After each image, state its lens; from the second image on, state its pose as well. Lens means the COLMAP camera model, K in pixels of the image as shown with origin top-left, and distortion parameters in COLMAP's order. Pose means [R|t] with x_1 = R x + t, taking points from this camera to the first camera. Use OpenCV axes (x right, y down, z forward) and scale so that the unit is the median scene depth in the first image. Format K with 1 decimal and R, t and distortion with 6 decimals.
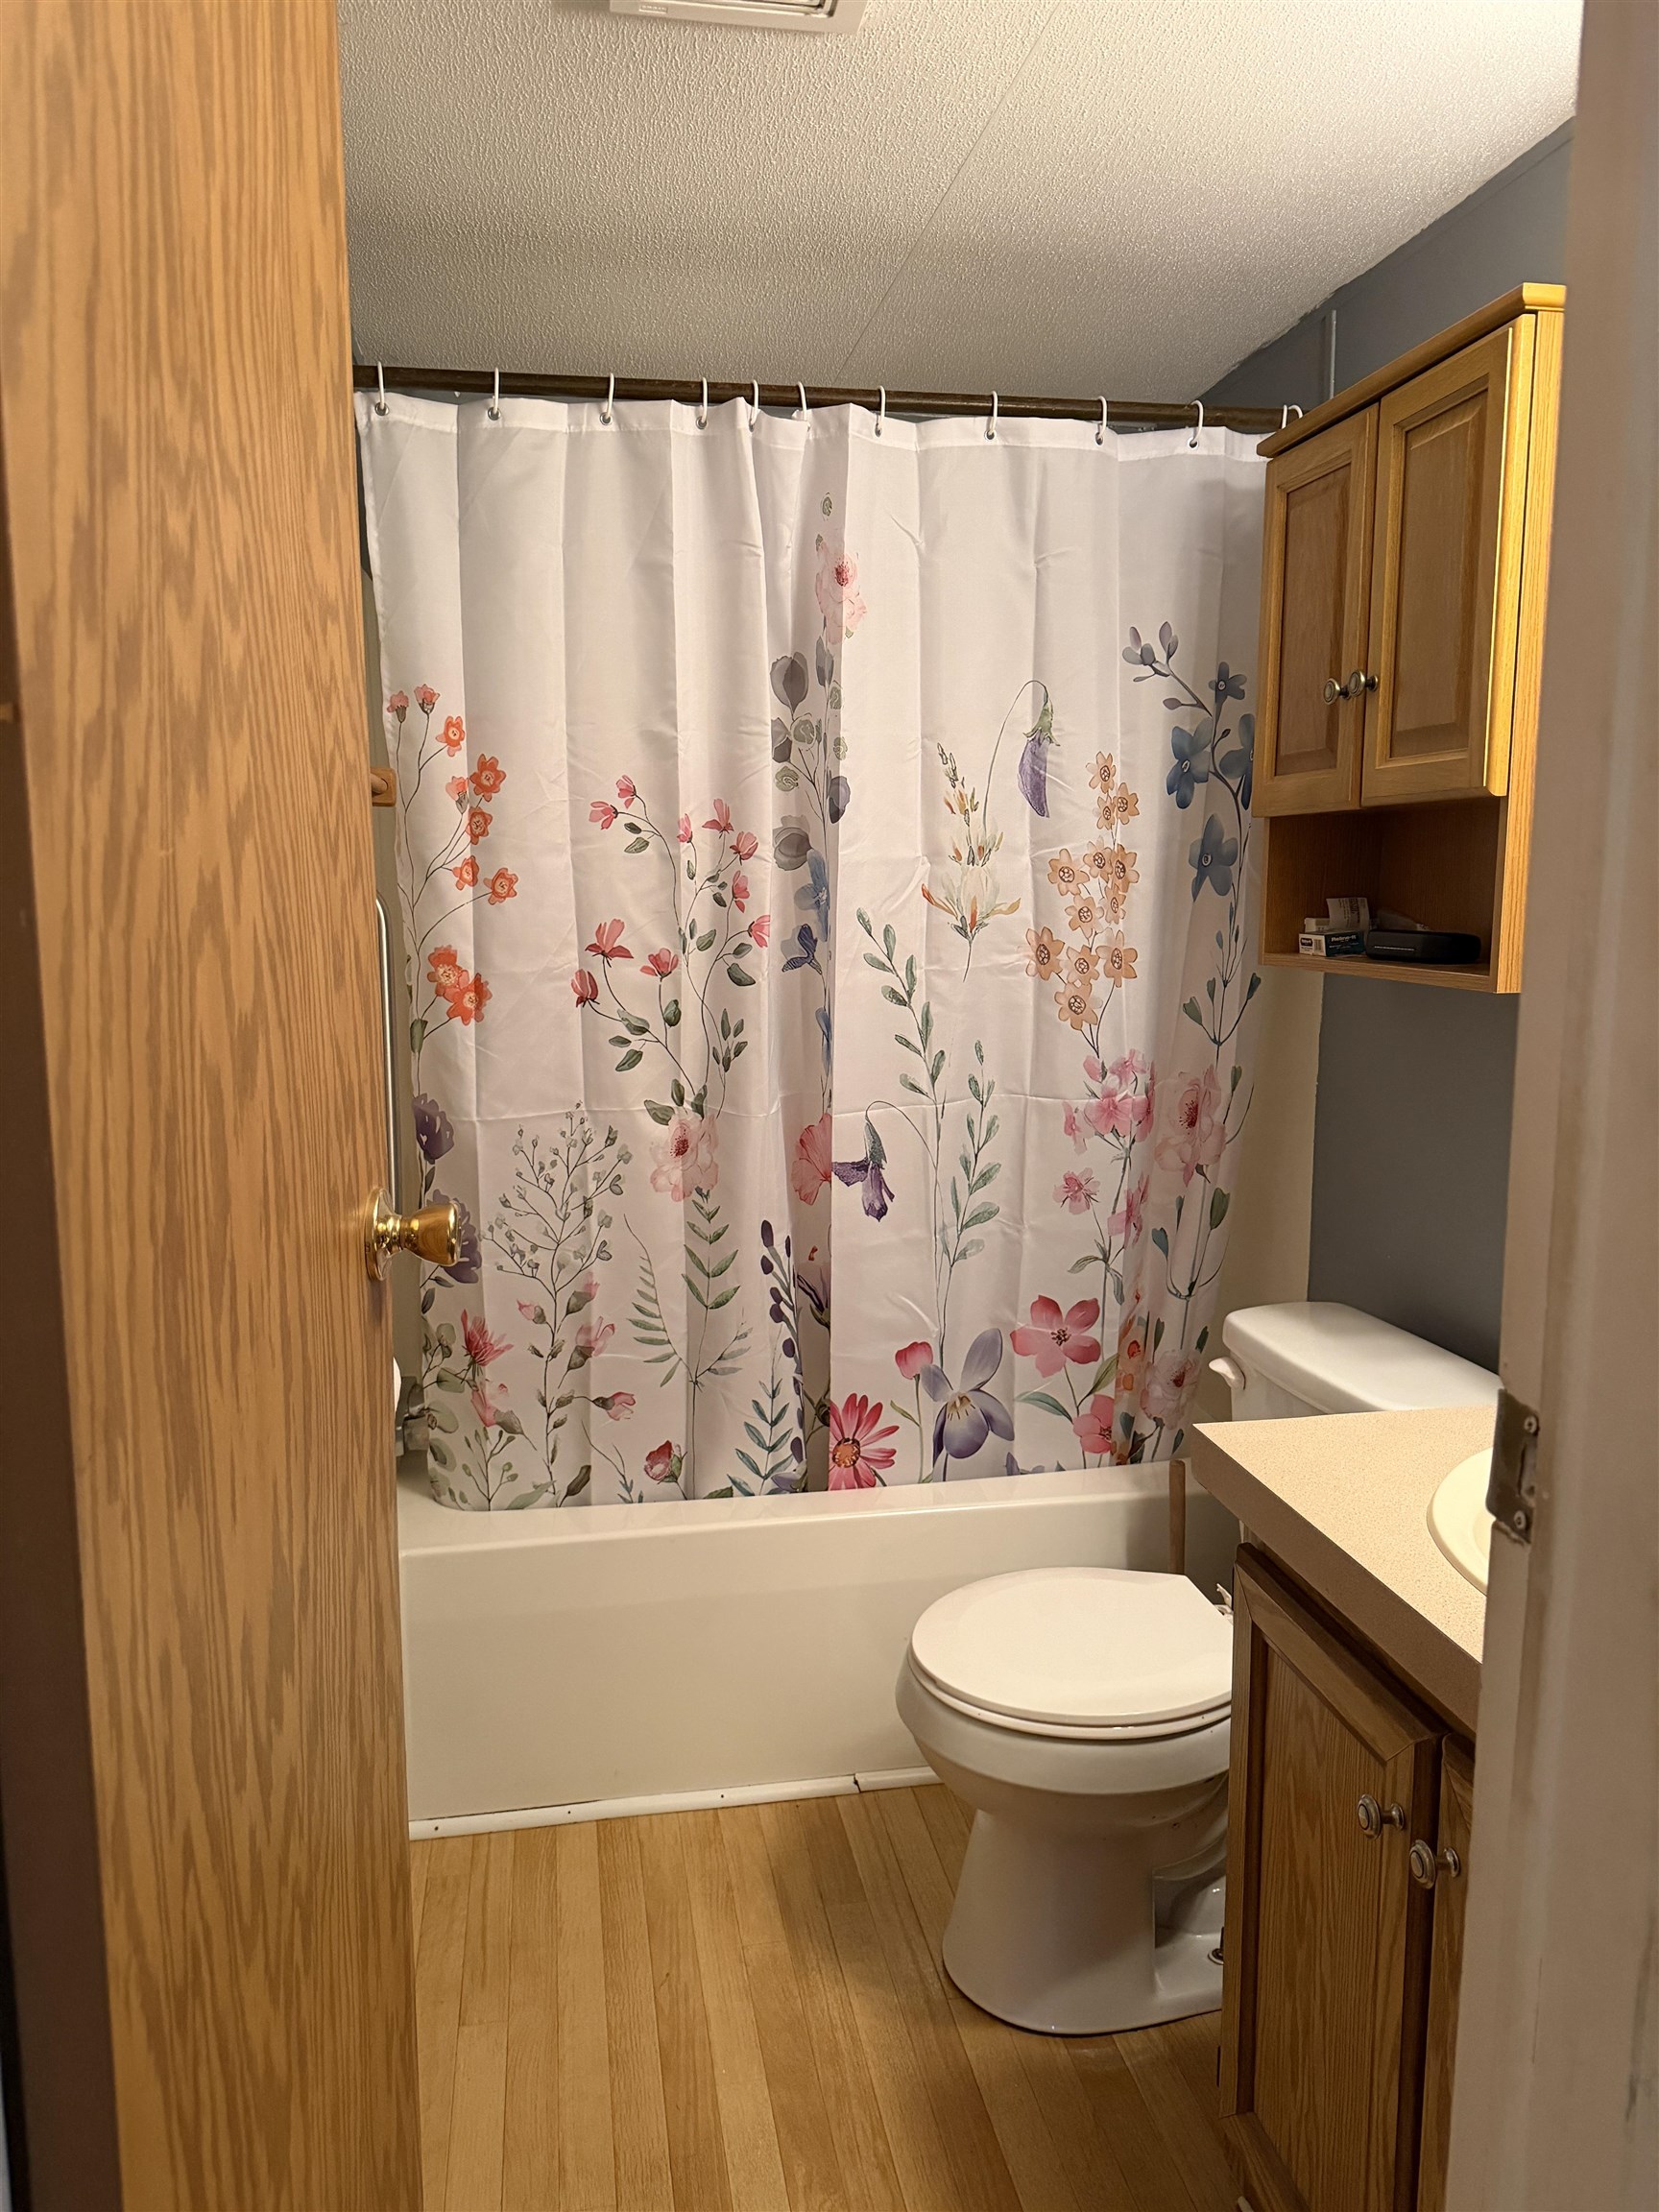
lens RADIAL K [[1552.3, 0, 814.3], [0, 1552.3, 1113.2], [0, 0, 1]] dist [0.186305, -0.334860]
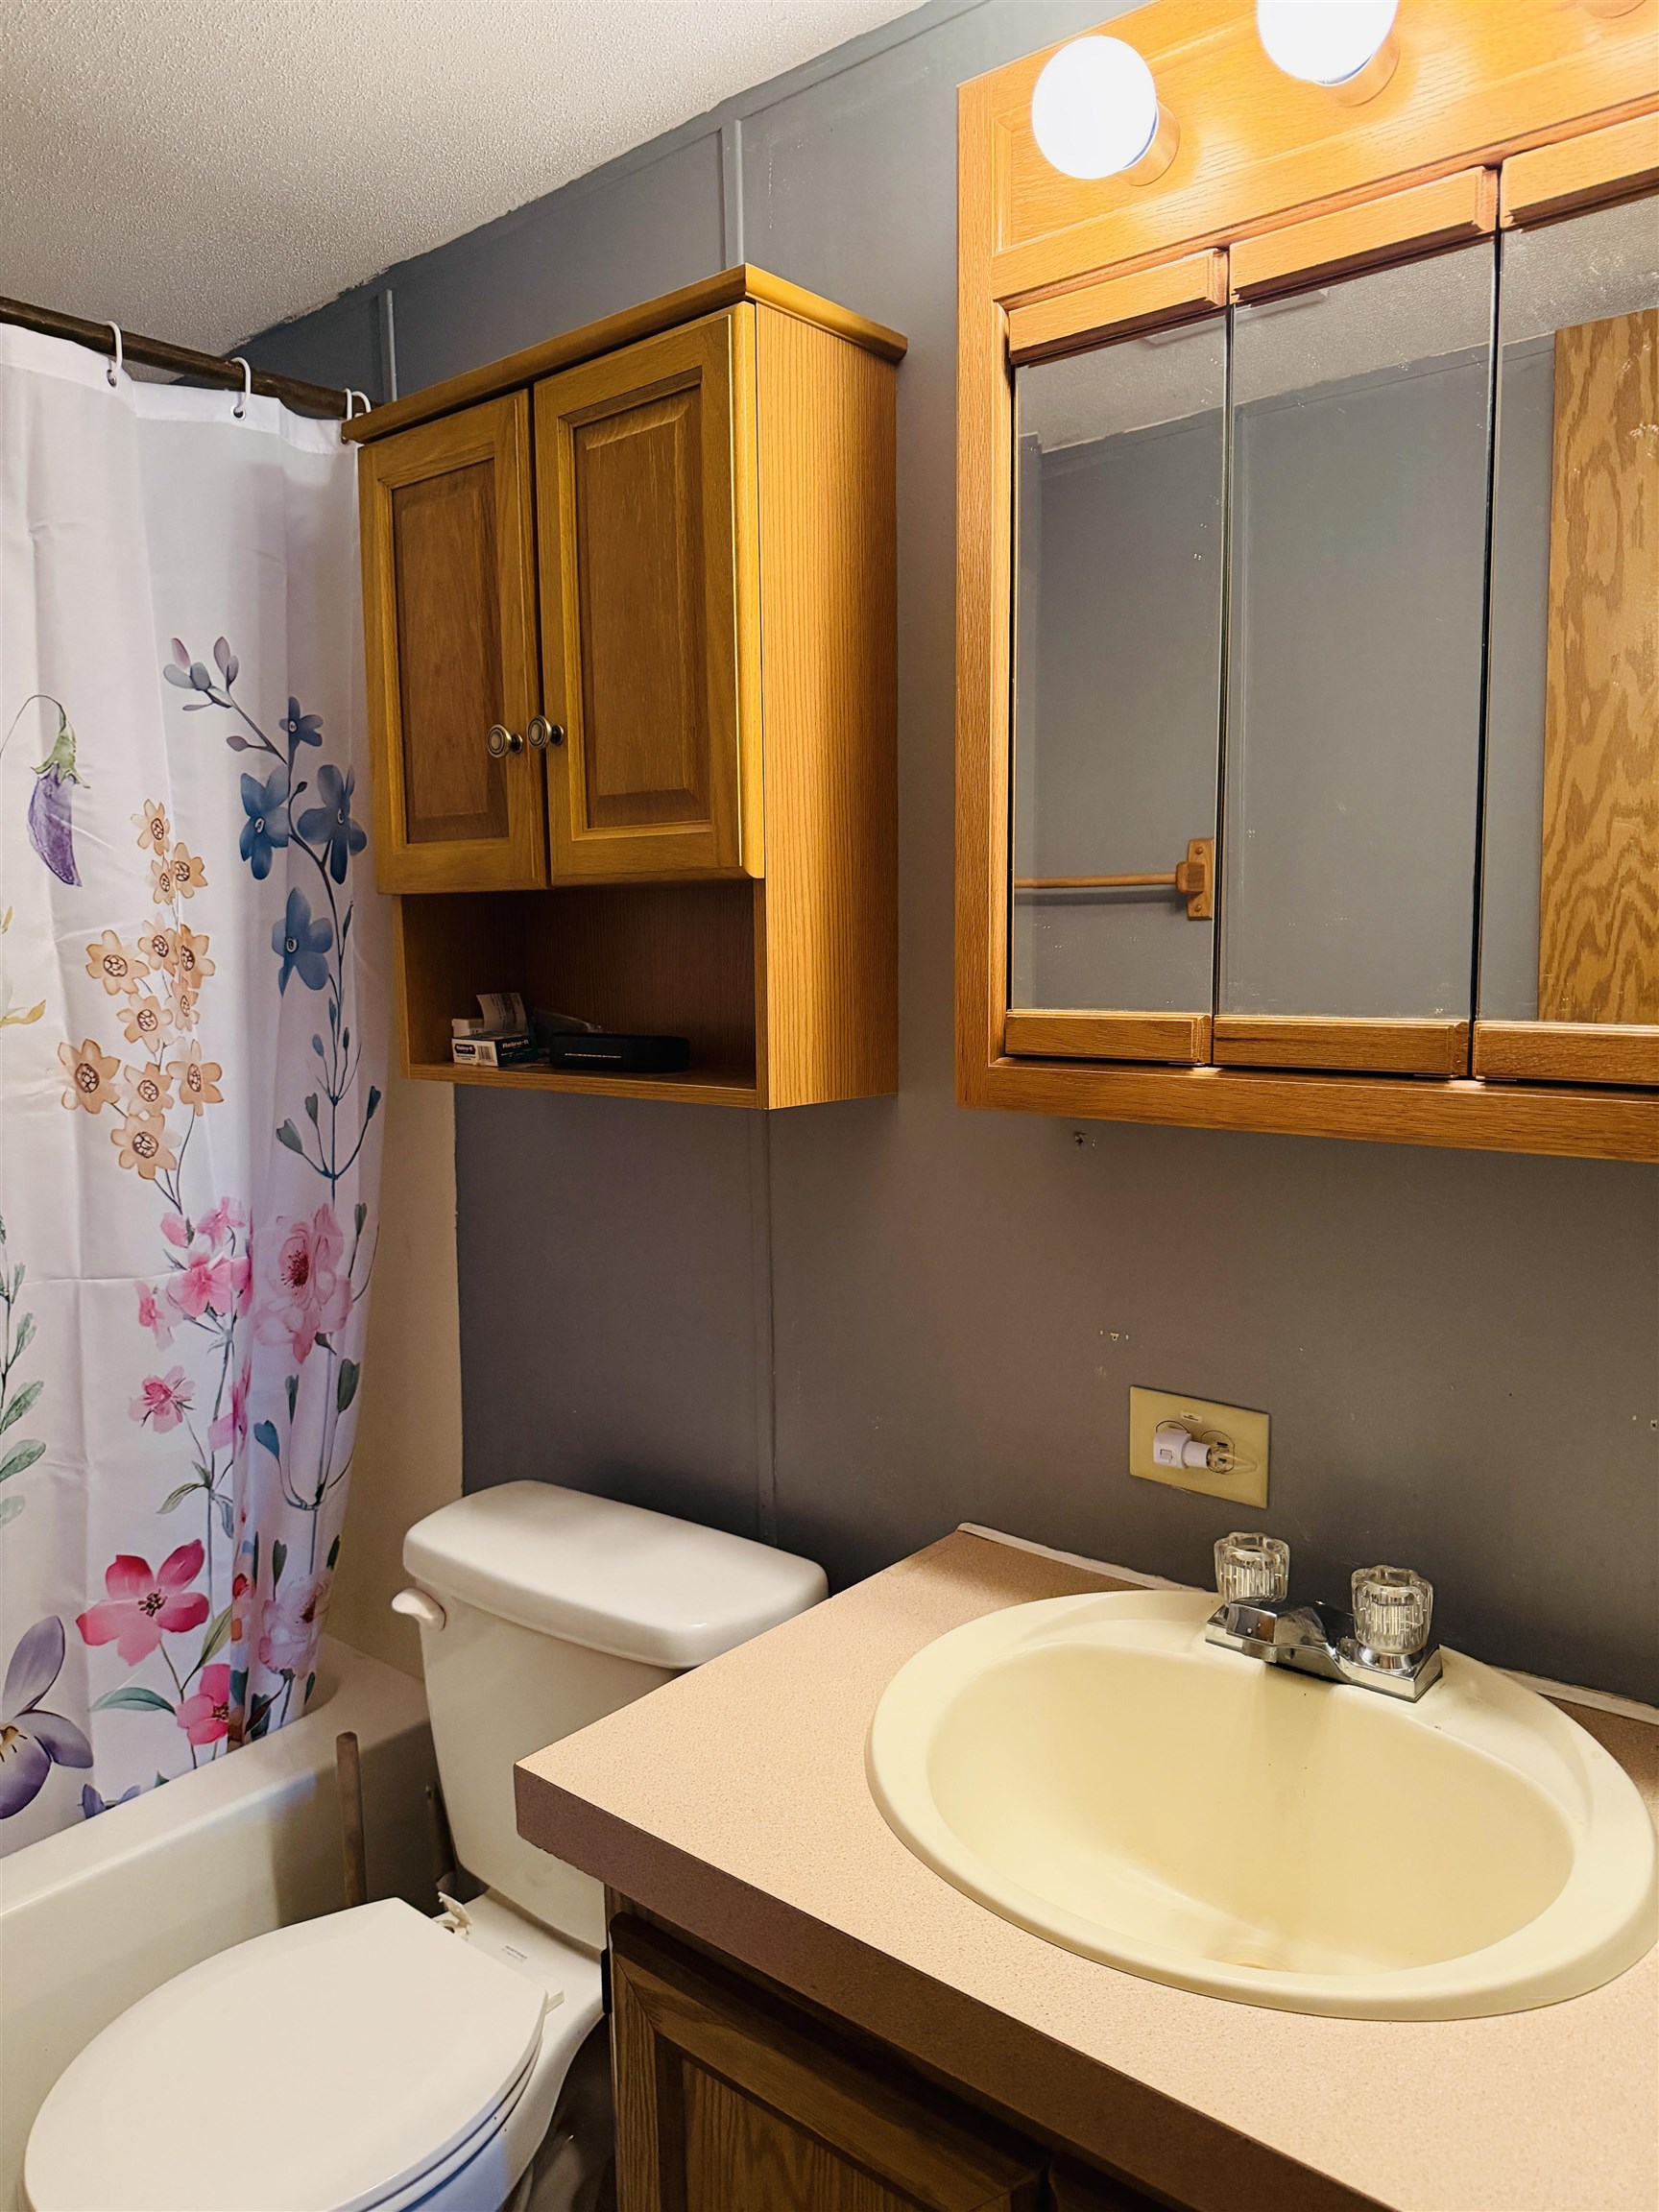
lens RADIAL K [[1568.4, 0, 829.5], [0, 1568.4, 1106.0], [0, 0, 1]] dist [0.042239, -0.075286]
pose [[0.767745, -0.074645, 0.636393, -0.050219], [0.105326, 0.994383, -0.010431, -0.046754], [-0.632040, 0.075037, 0.771294, 0.242357]]
